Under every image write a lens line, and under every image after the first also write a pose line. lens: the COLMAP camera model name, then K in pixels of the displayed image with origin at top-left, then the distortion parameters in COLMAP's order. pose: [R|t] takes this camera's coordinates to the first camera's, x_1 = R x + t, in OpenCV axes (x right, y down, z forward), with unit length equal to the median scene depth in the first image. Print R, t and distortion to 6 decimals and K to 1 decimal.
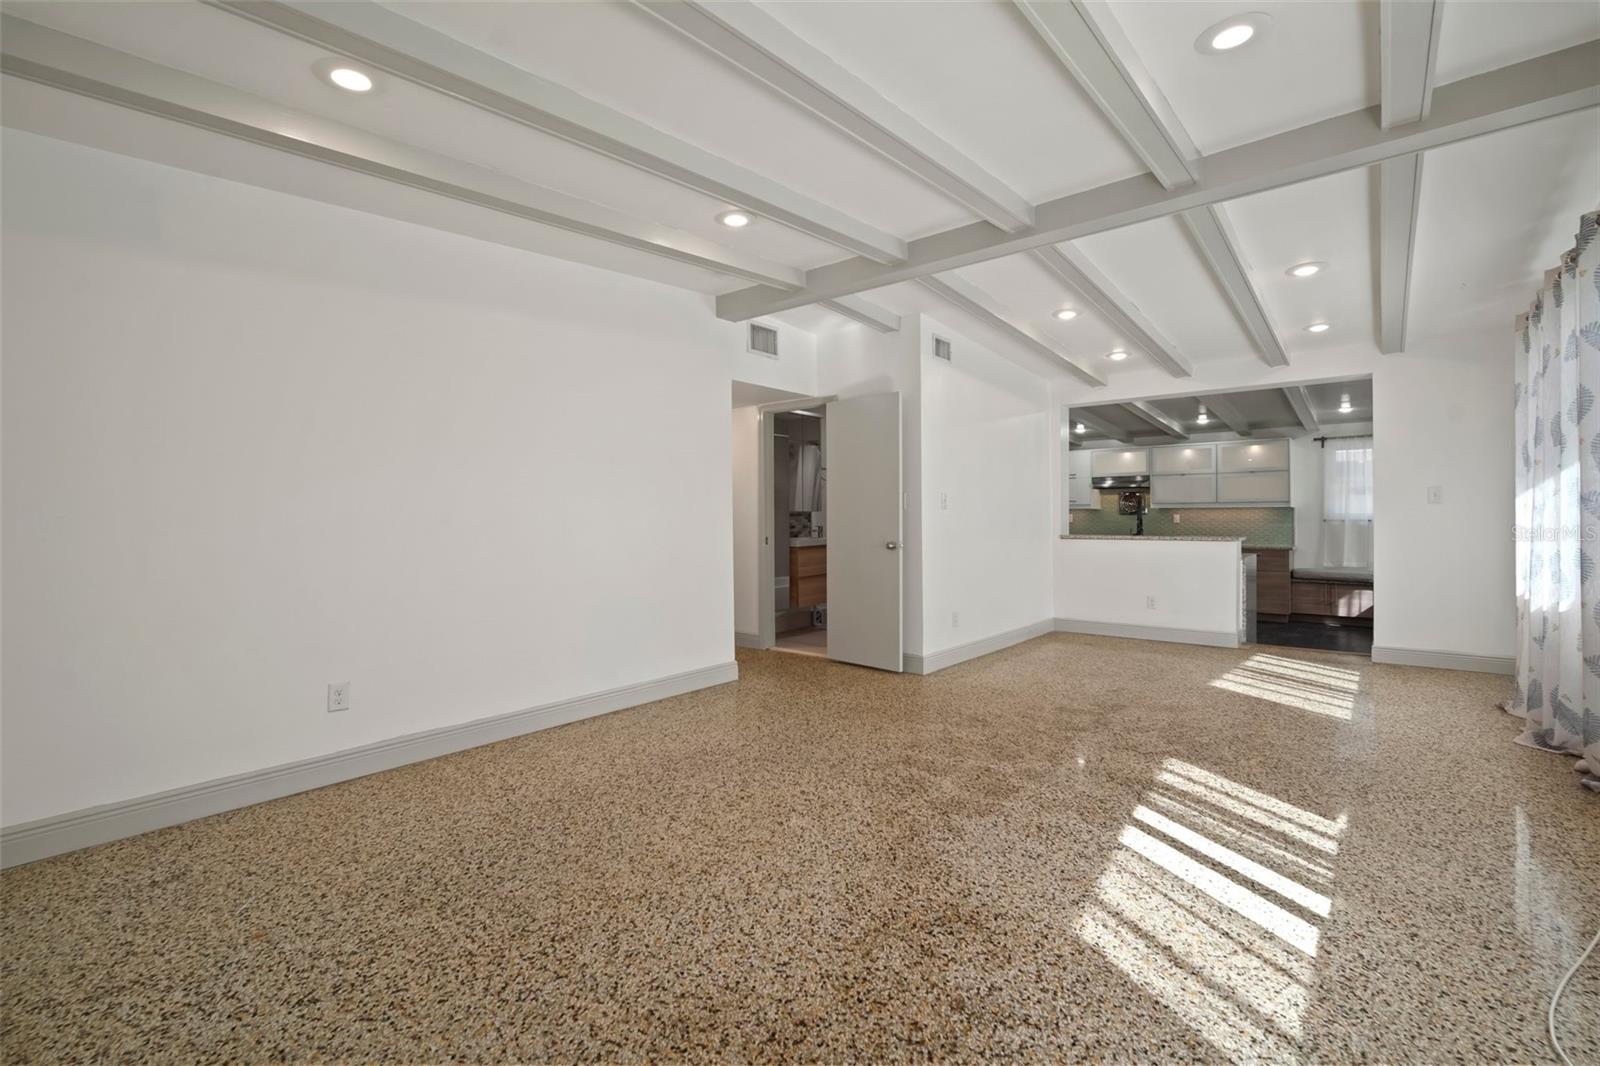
lens RADIAL K [[704.2, 0, 799.8], [0, 704.2, 524.8], [0, 0, 1]] dist [-0.017343, 0.003364]
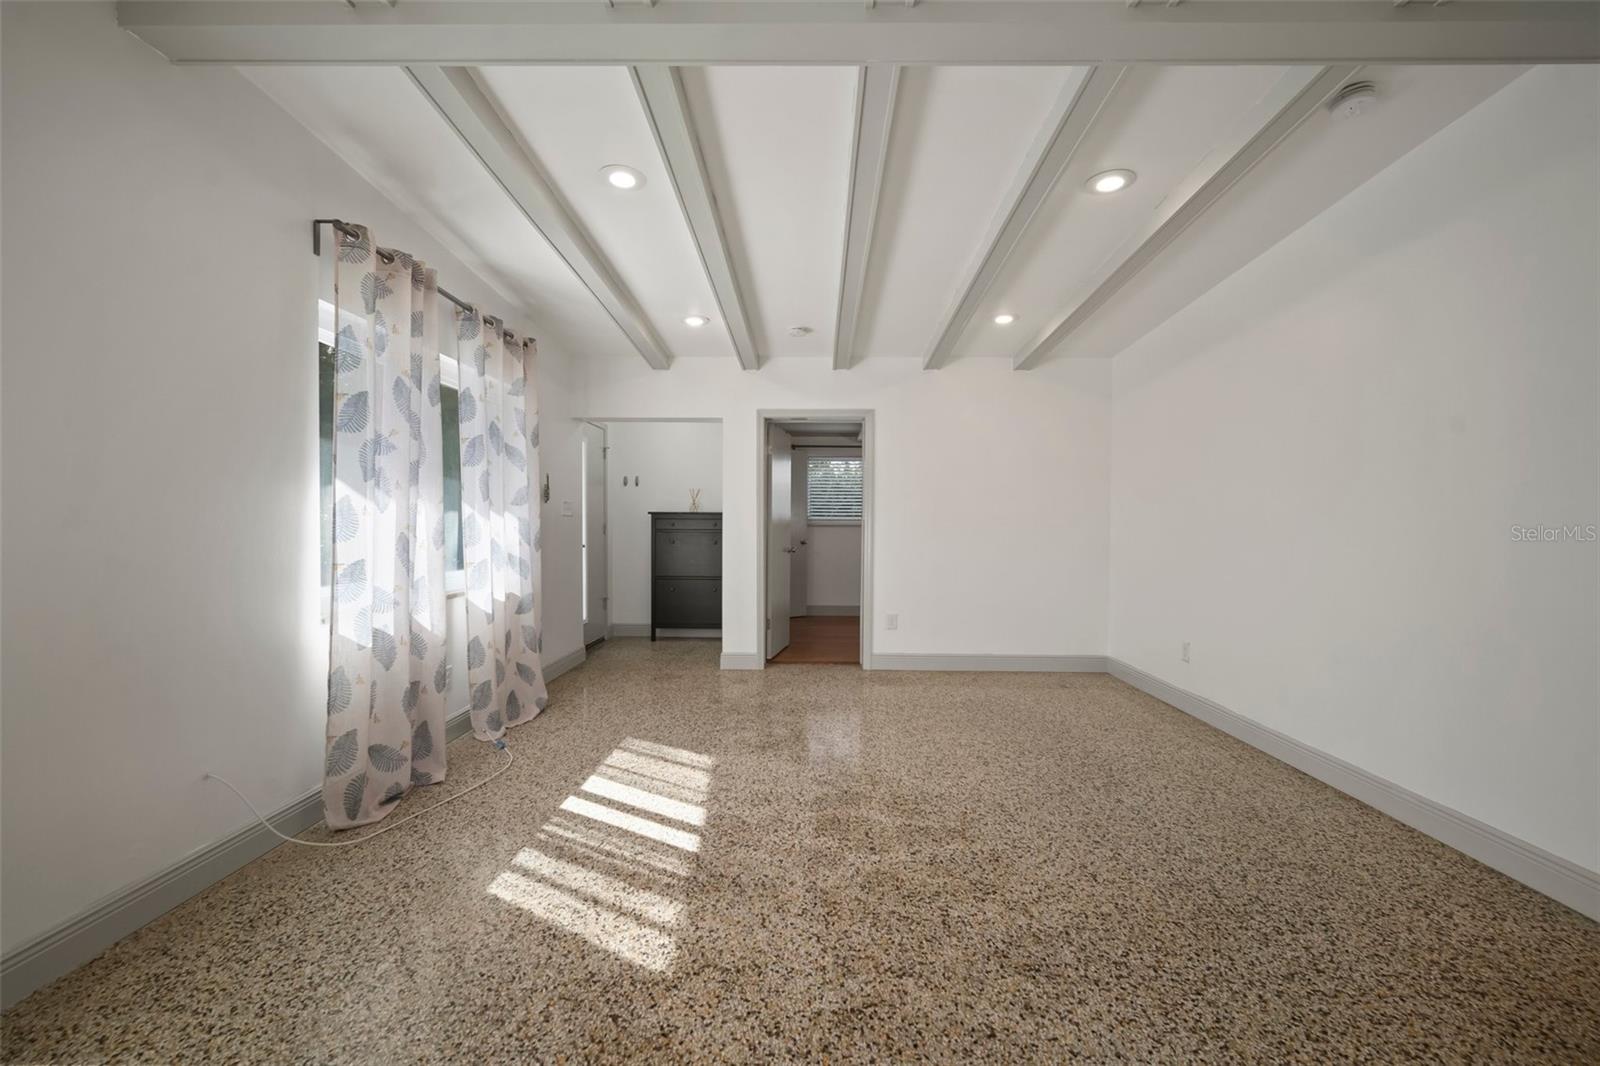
lens RADIAL K [[704.2, 0, 800.2], [0, 704.2, 526.8], [0, 0, 1]] dist [-0.017343, 0.003364]
pose [[-0.781674, 0.005617, -0.623662, 1.039721], [-0.008034, 0.999786, 0.019074, -0.039730], [0.623636, 0.019921, -0.781461, 1.968085]]
